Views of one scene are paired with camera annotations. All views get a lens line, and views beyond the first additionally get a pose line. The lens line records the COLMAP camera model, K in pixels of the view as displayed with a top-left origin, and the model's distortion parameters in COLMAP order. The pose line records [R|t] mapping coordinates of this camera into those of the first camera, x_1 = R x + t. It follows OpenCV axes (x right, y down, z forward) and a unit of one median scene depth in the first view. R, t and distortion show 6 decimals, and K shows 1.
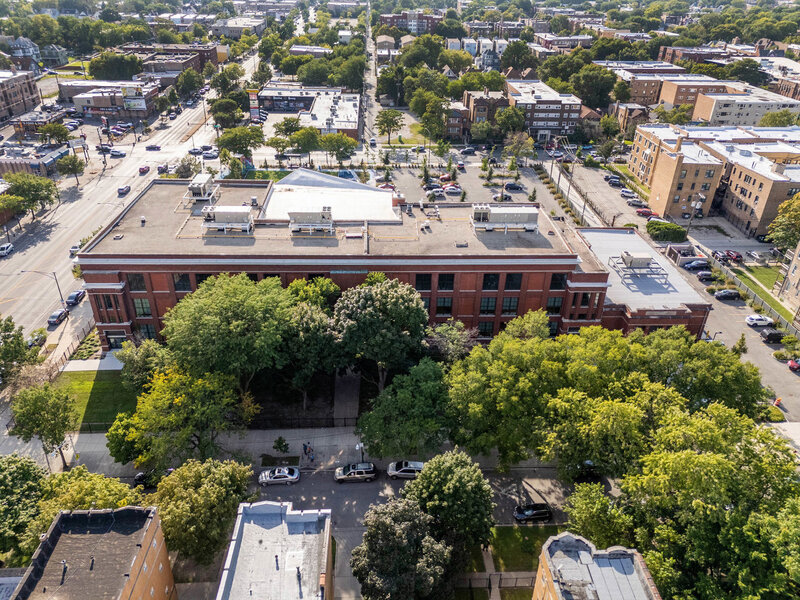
lens RADIAL K [[578.9, 0, 400.0], [0, 578.9, 300.0], [0, 0, 1]] dist [0.062300, -0.049040]
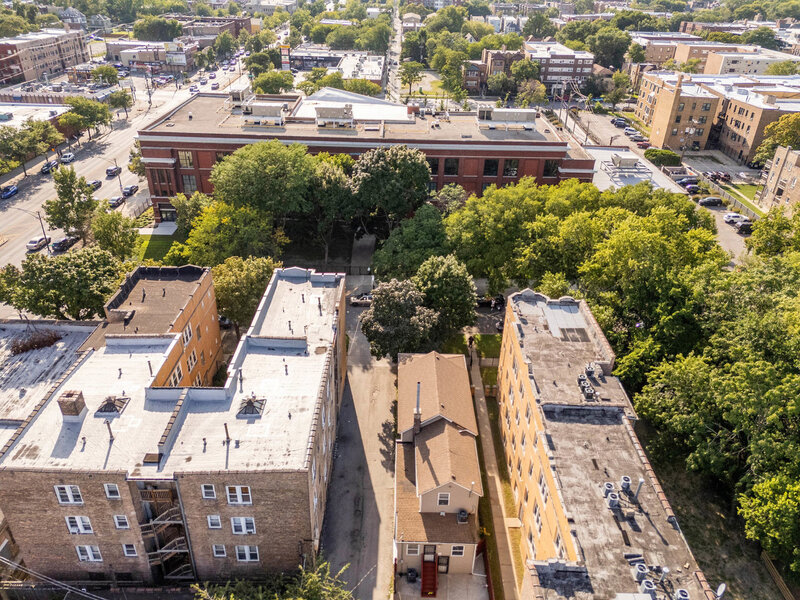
lens RADIAL K [[578.9, 0, 400.0], [0, 578.9, 300.0], [0, 0, 1]] dist [0.062300, -0.049040]
pose [[0.998931, 0.024887, -0.038953, 0.015608], [-0.024804, 0.999689, 0.002607, 0.120577], [0.039006, -0.001638, 0.999238, -0.078227]]
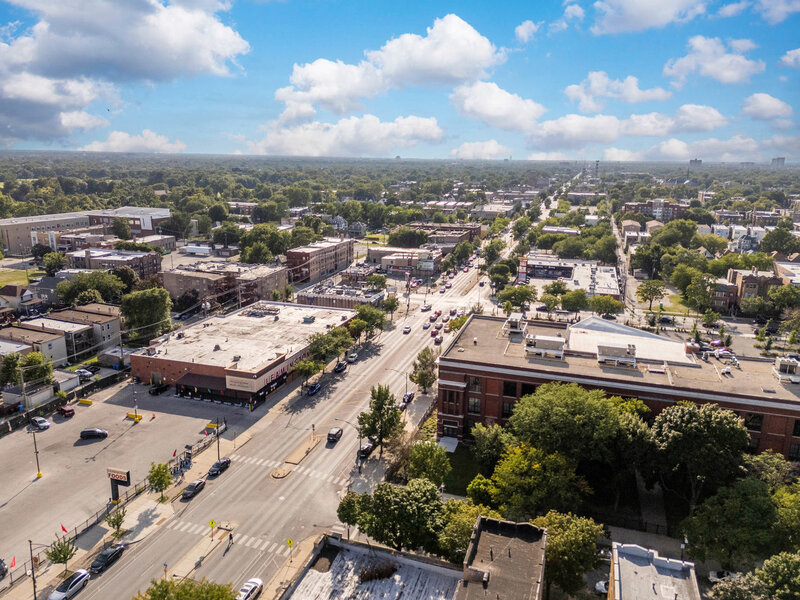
lens RADIAL K [[578.9, 0, 400.0], [0, 578.9, 300.0], [0, 0, 1]] dist [0.062300, -0.049040]
pose [[0.935245, 0.074840, -0.346000, -0.089791], [-0.170085, 0.952190, -0.253782, 0.073948], [0.310465, 0.296198, 0.903260, -0.134643]]
